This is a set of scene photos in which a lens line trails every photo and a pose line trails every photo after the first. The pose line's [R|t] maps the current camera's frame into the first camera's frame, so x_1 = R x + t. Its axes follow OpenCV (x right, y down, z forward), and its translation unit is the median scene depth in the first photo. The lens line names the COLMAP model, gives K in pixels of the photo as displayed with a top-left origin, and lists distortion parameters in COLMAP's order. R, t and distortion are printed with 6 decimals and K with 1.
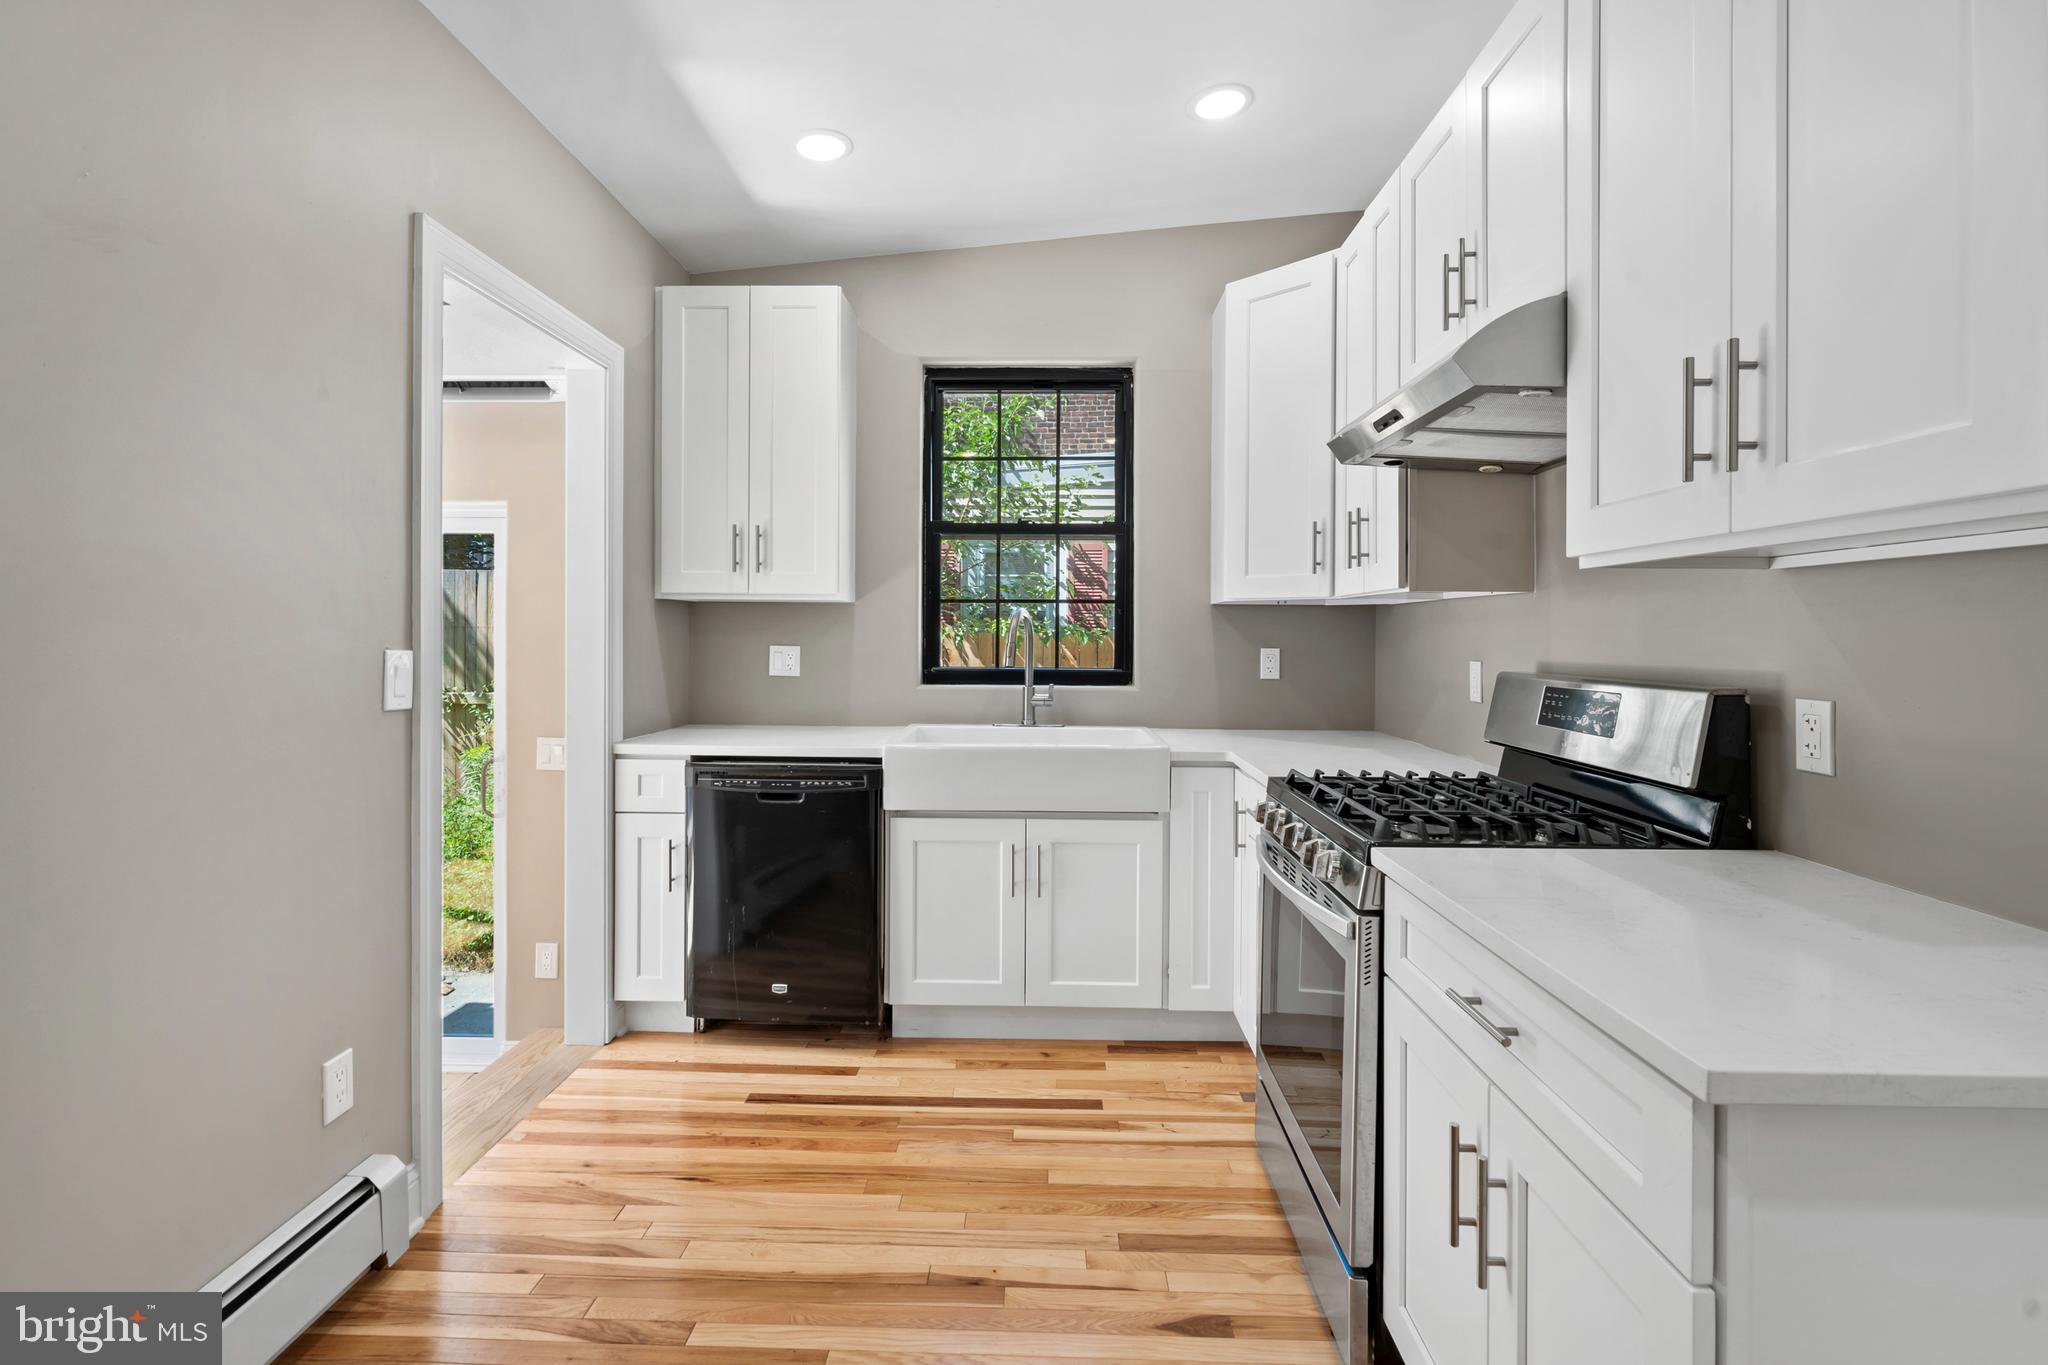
lens RADIAL K [[951.2, 0, 1016.2], [0, 951.2, 634.0], [0, 0, 1]] dist [-0.014379, 0.004576]
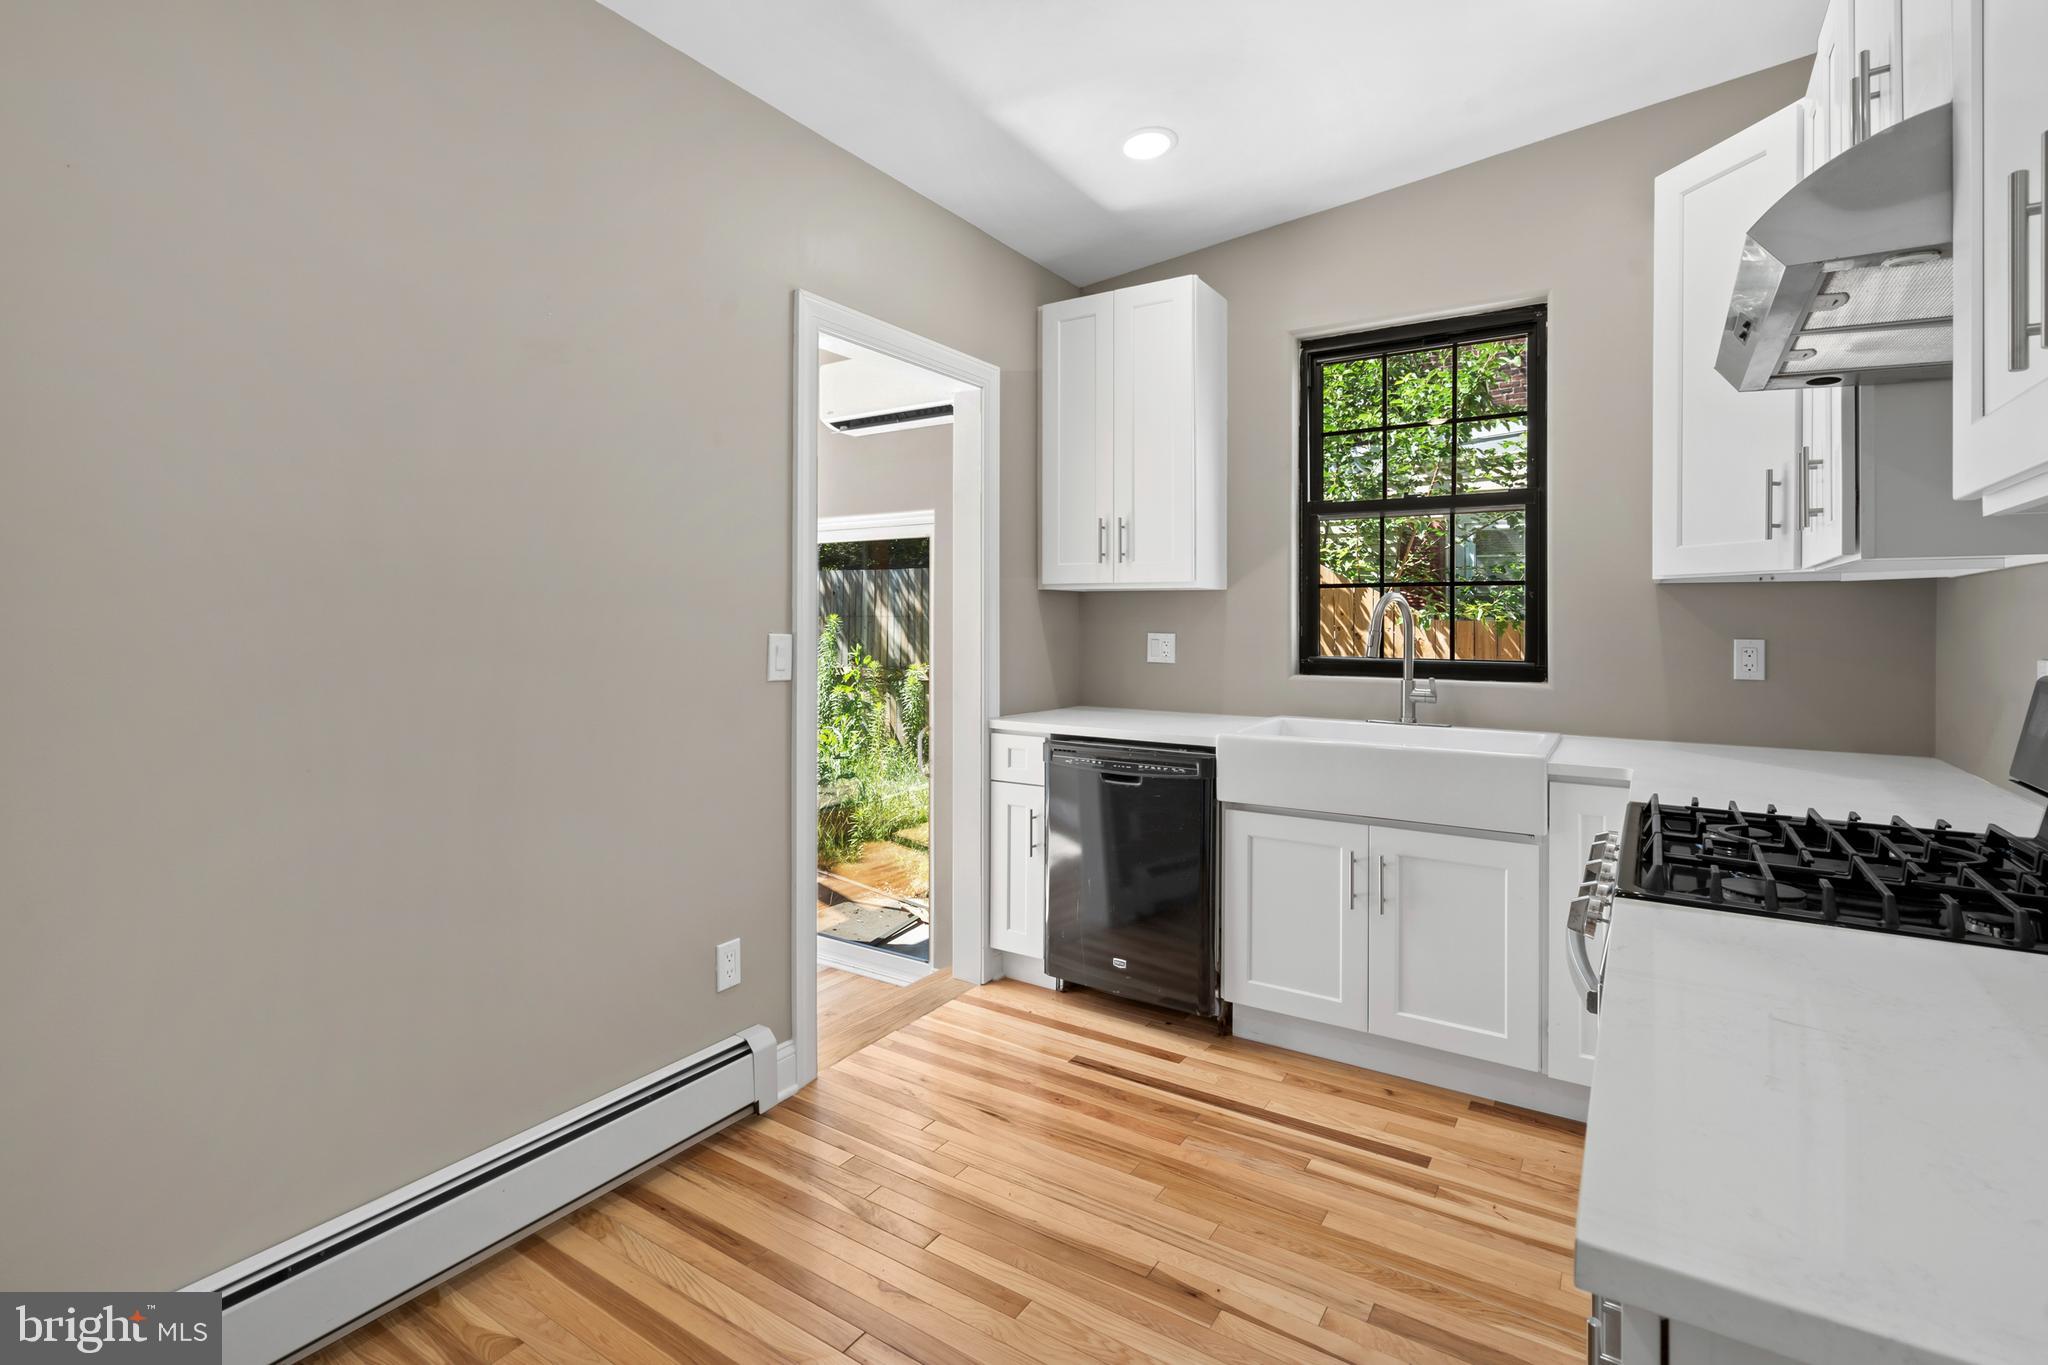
lens RADIAL K [[951.2, 0, 996.7], [0, 951.2, 615.8], [0, 0, 1]] dist [-0.014379, 0.004576]
pose [[0.847674, -0.004763, -0.530495, 0.191444], [0.000229, 0.999963, -0.008613, 0.002963], [0.530517, 0.007179, 0.847644, 0.047494]]
